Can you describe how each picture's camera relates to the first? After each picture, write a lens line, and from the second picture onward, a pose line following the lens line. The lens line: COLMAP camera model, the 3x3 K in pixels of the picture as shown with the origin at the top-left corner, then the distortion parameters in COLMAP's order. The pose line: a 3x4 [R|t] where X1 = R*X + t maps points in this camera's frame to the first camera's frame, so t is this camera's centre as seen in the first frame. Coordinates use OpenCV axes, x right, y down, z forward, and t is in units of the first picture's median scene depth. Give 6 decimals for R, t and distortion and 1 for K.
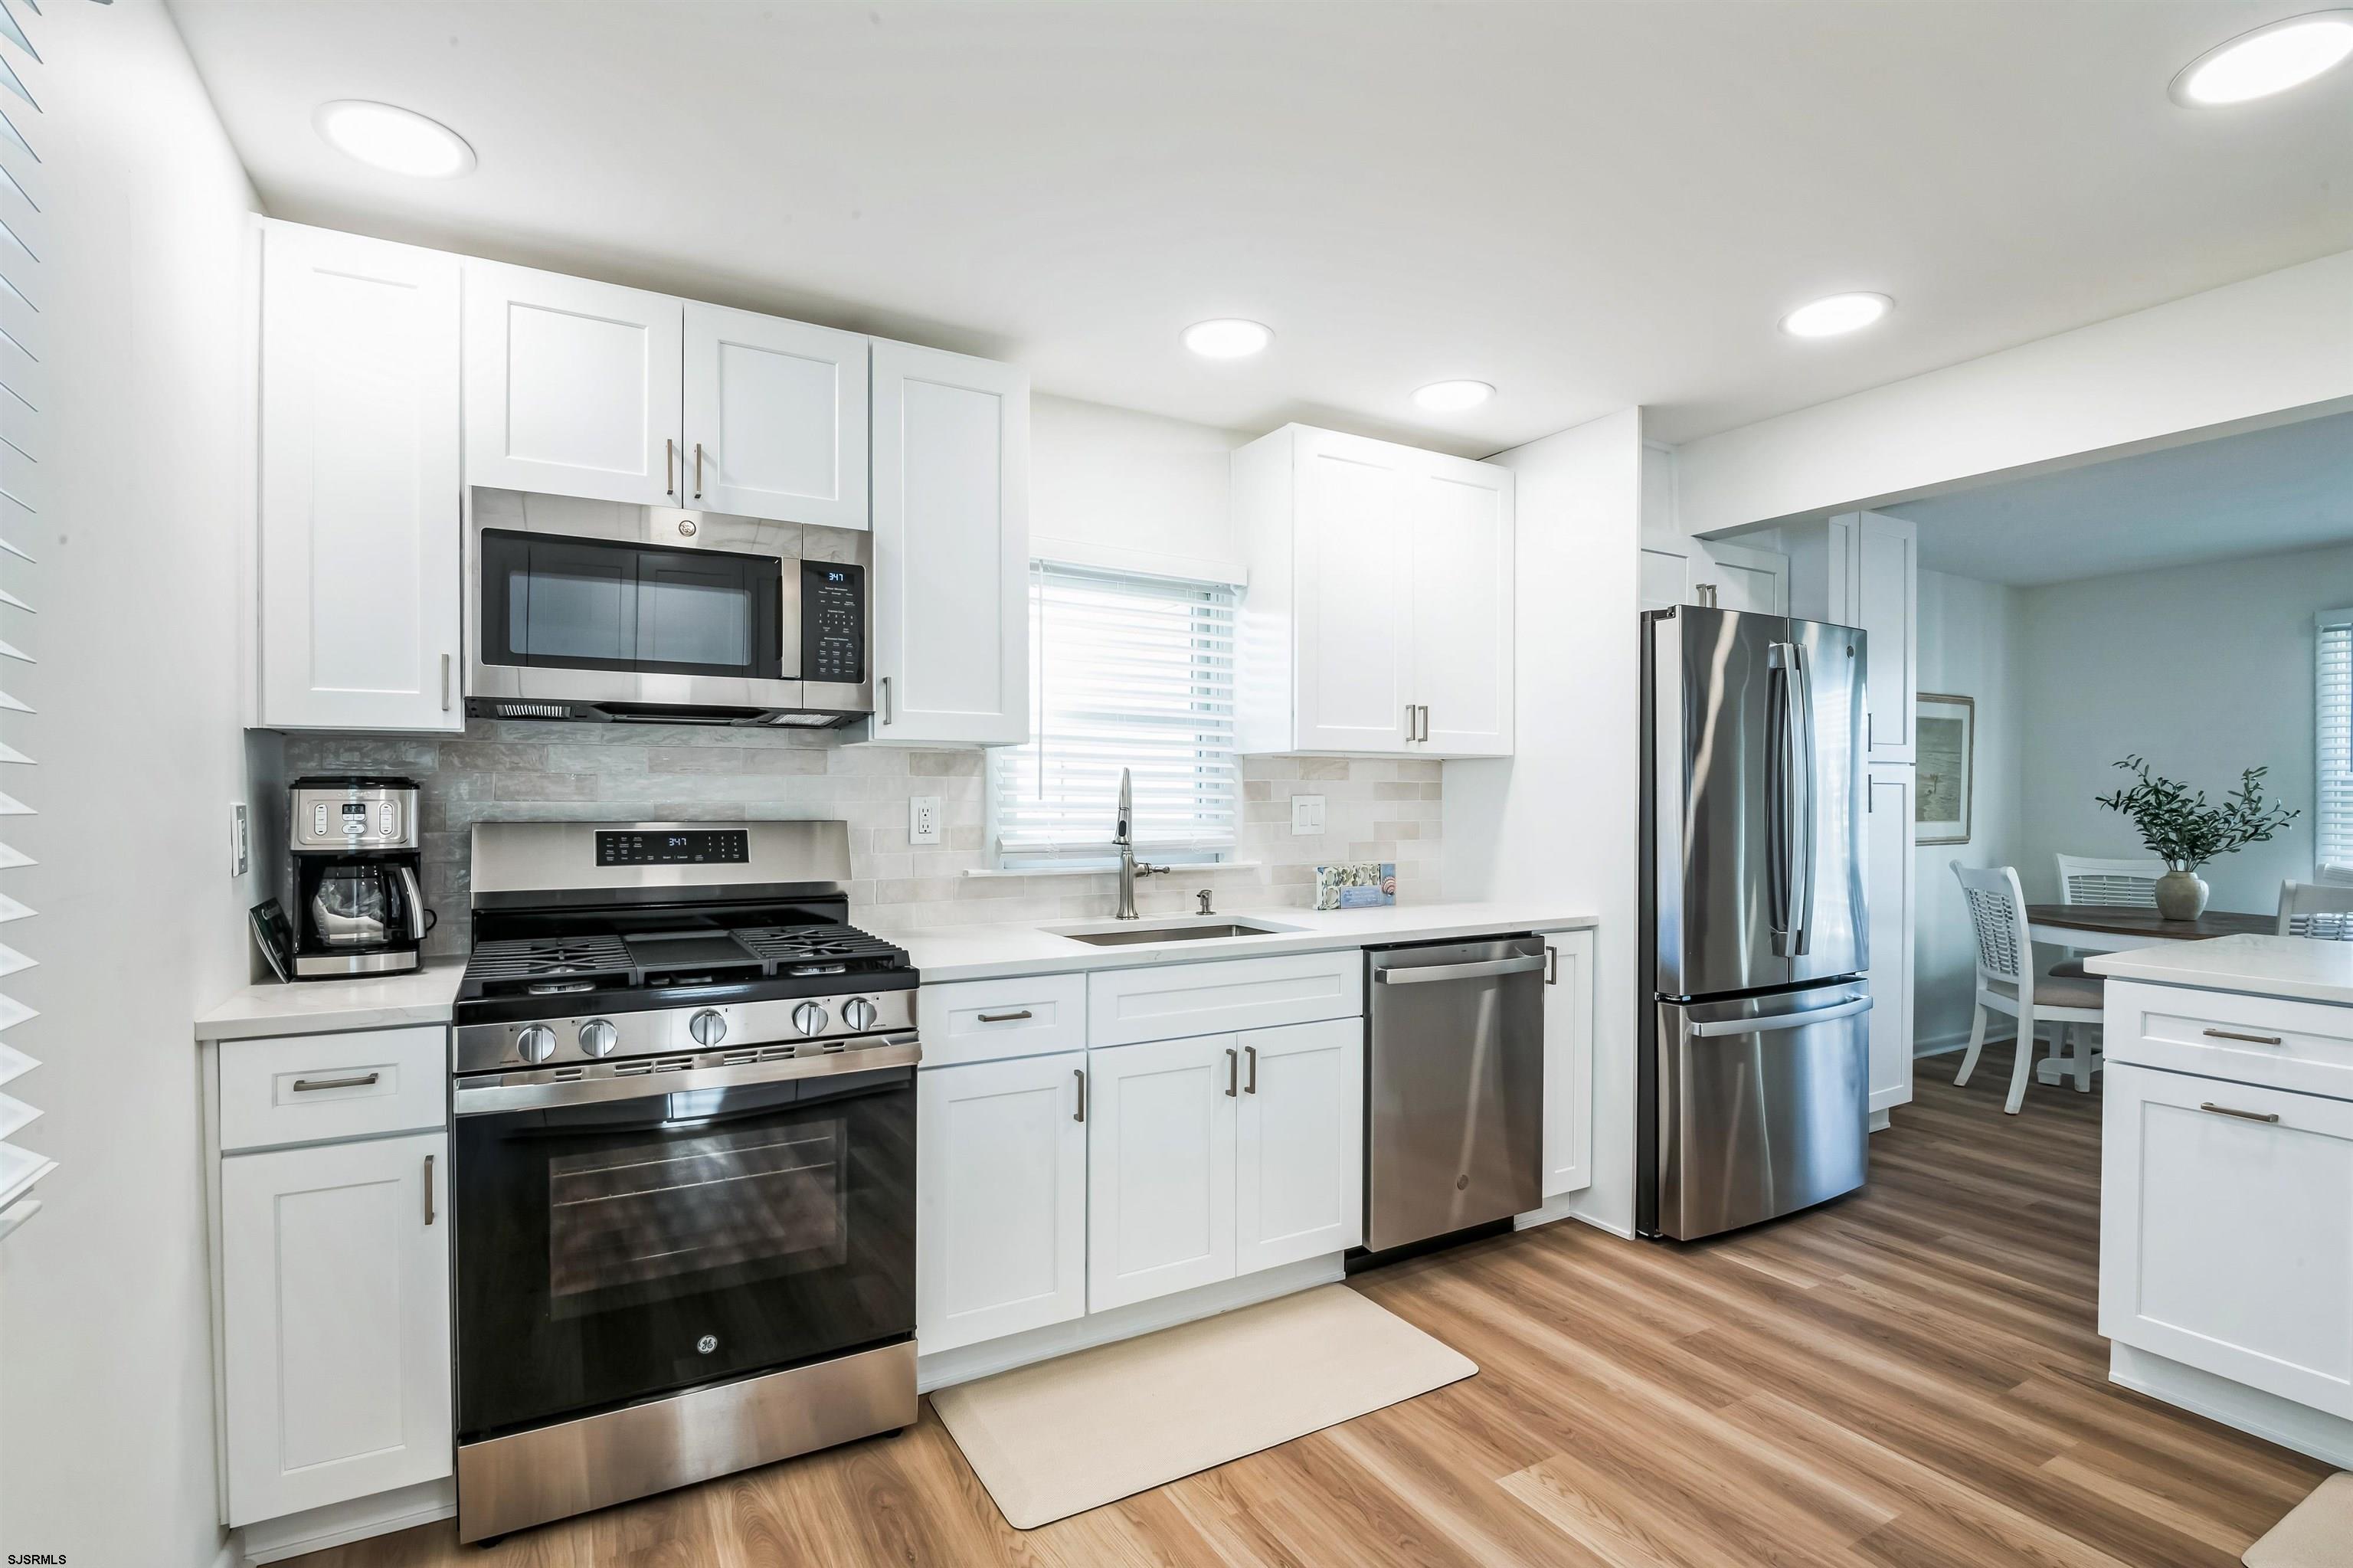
lens RADIAL K [[1097.0, 0, 1172.3], [0, 1097.0, 798.8], [0, 0, 1]] dist [-0.027113, 0.000020]
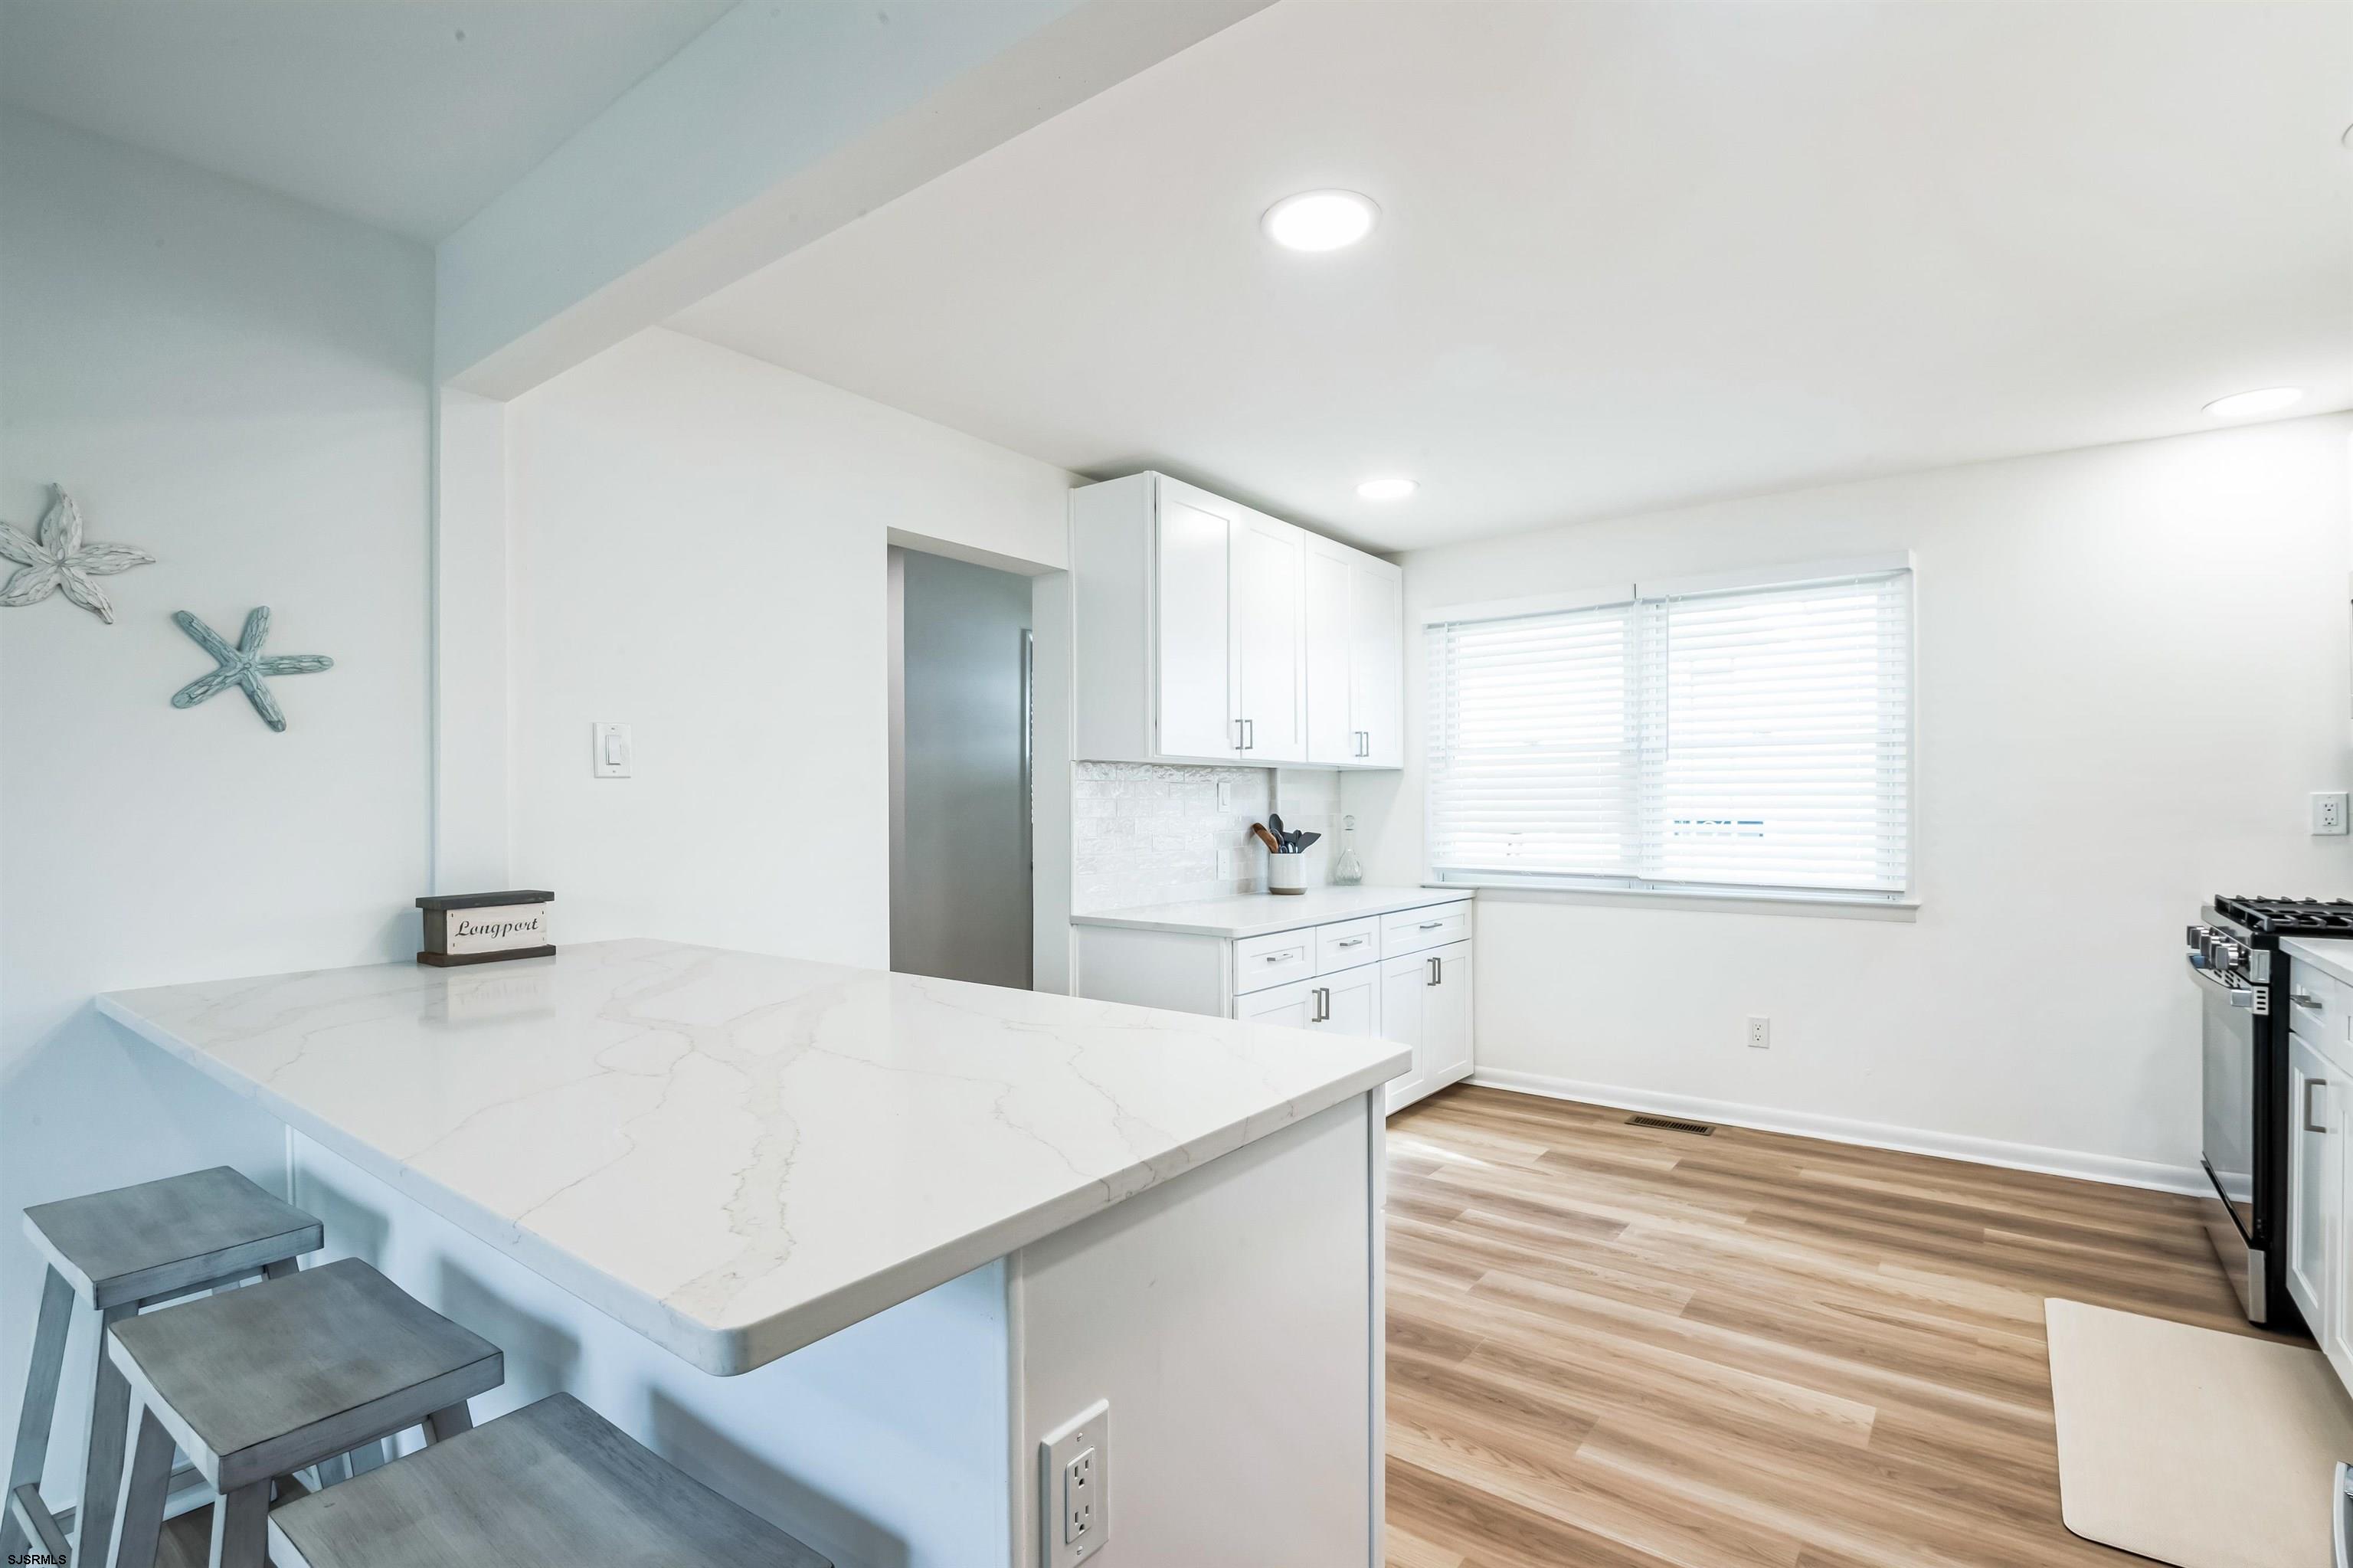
lens RADIAL K [[1097.0, 0, 1172.3], [0, 1097.0, 798.8], [0, 0, 1]] dist [-0.027113, 0.000020]
pose [[-0.919095, 0.001507, -0.394032, 1.305530], [0.000674, 0.999997, 0.002254, 0.011524], [0.394035, 0.001806, -0.919094, 1.625683]]
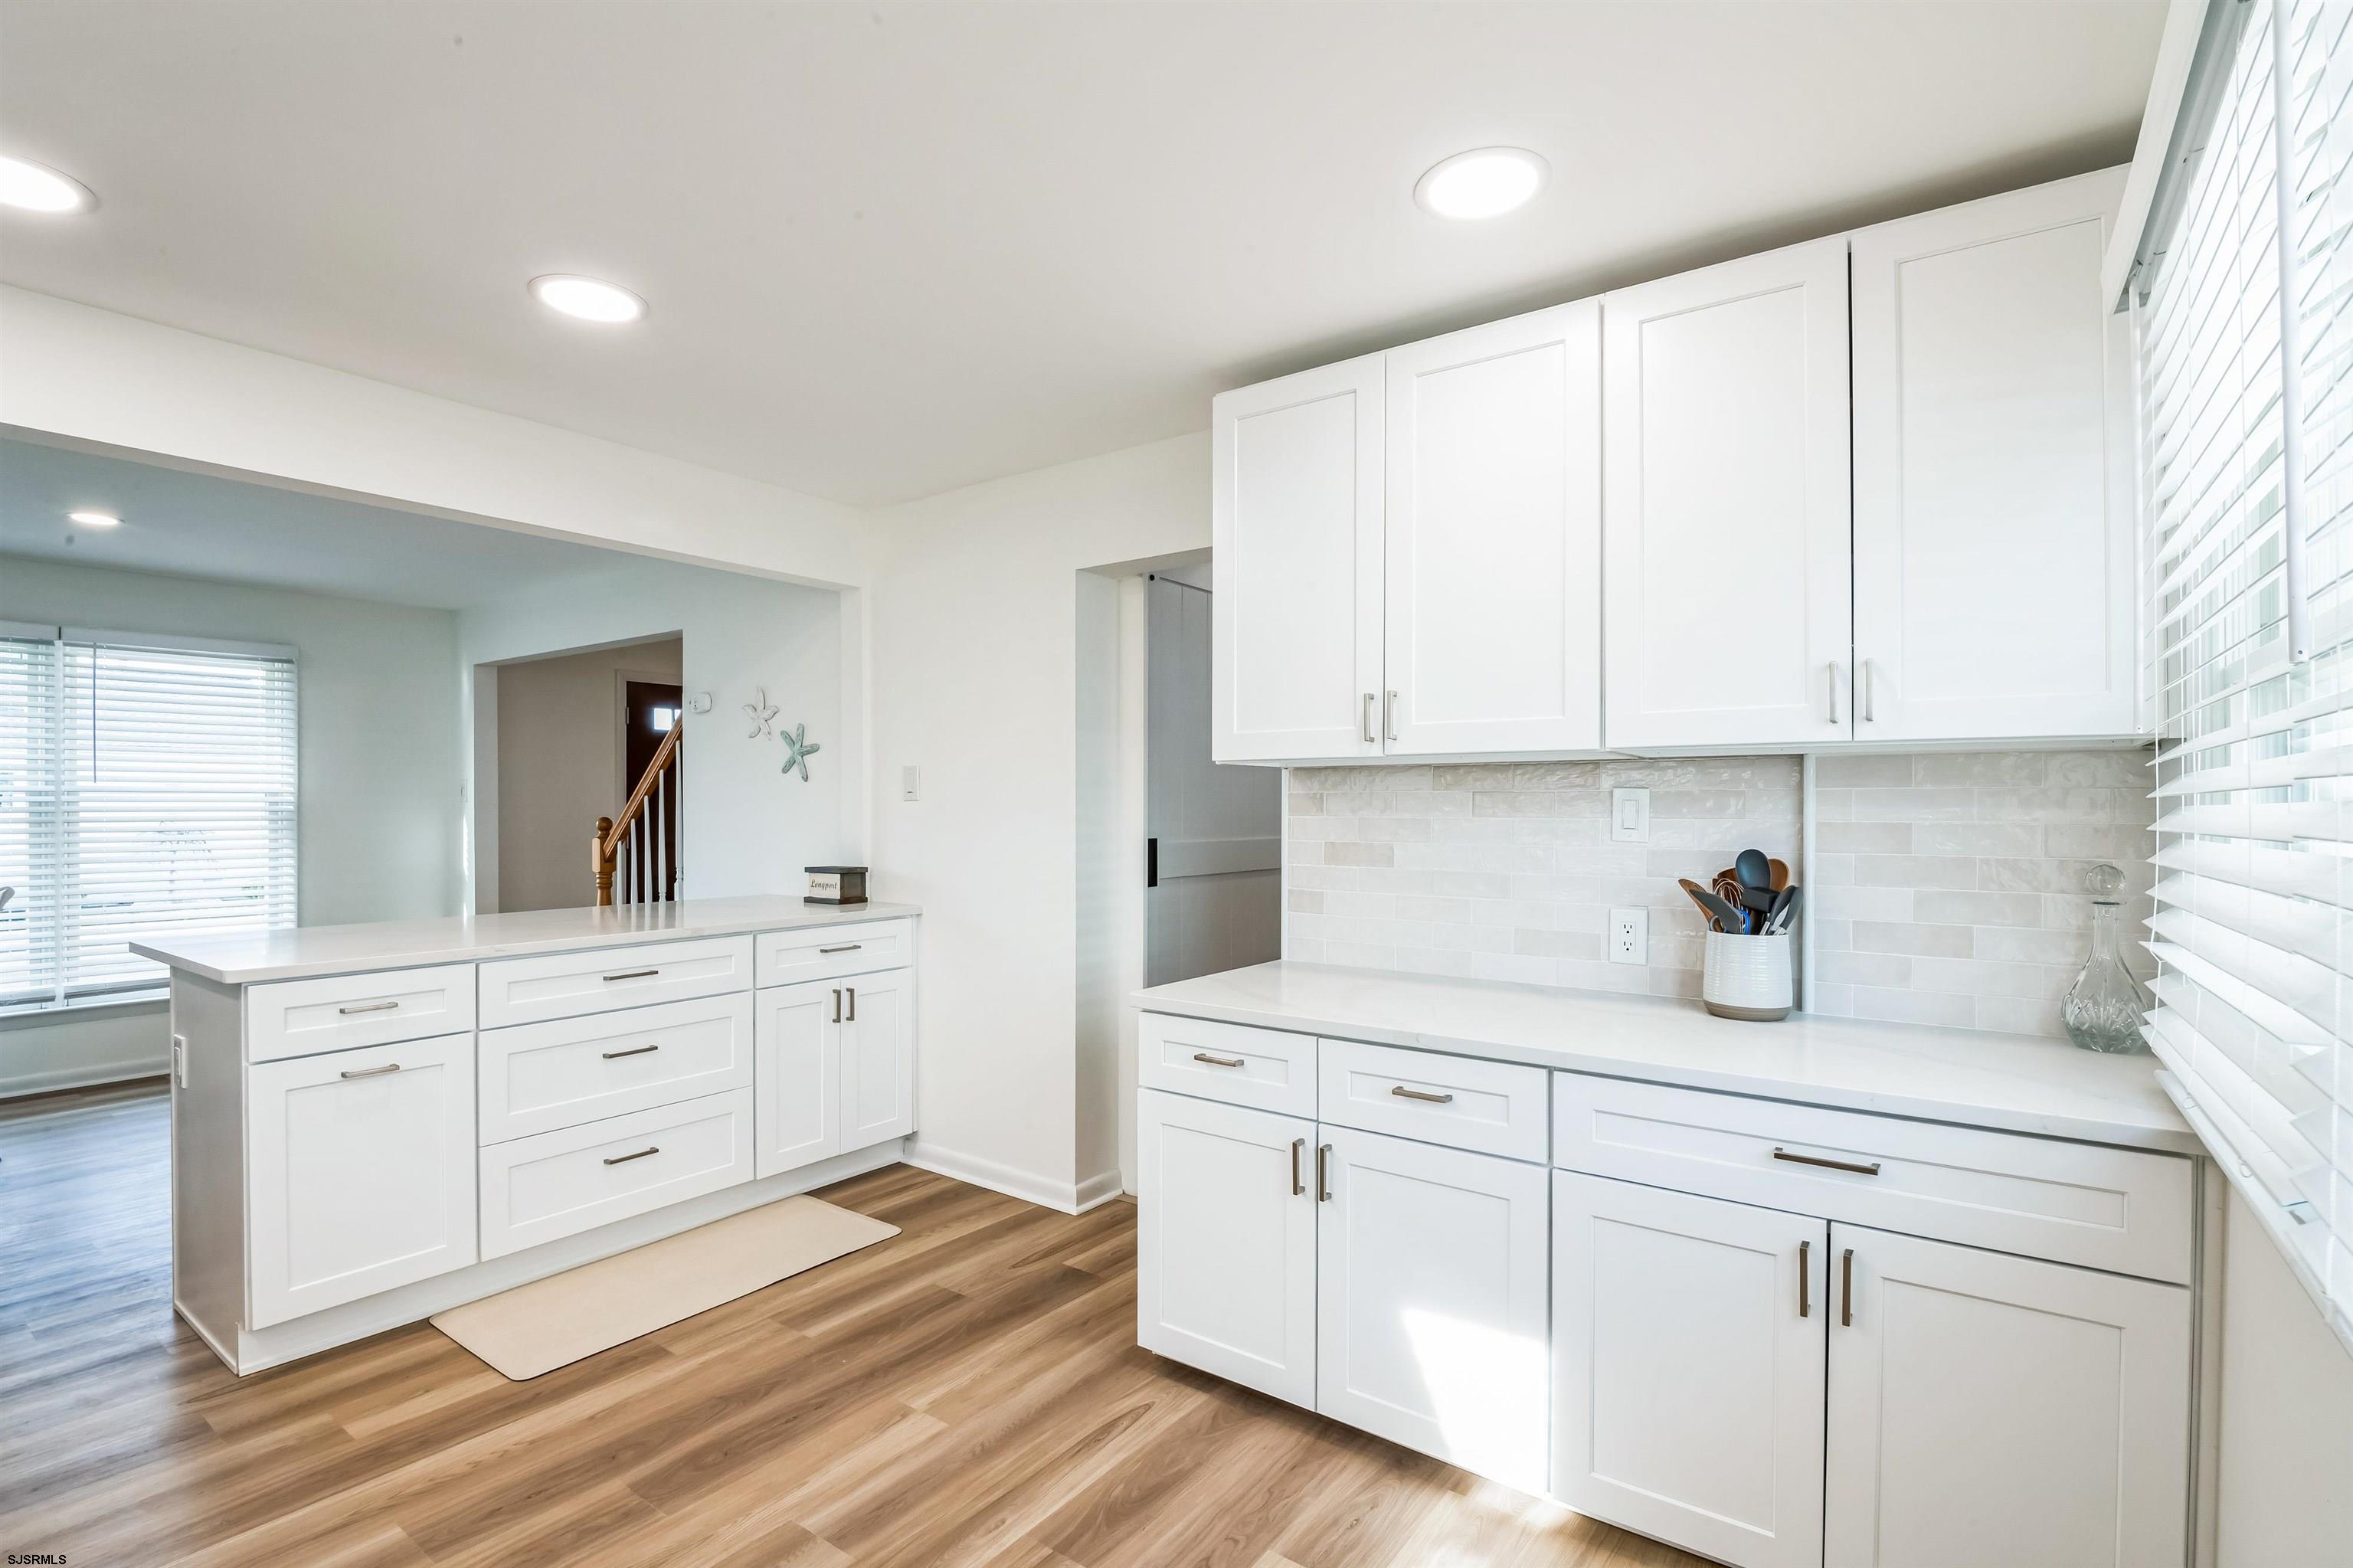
lens RADIAL K [[1097.0, 0, 1172.3], [0, 1097.0, 798.8], [0, 0, 1]] dist [-0.027113, 0.000020]
pose [[-0.413244, 0.006264, 0.910599, -0.474557], [0.005302, 0.999976, -0.004473, -0.002085], [-0.910605, 0.002980, -0.413267, 0.665662]]
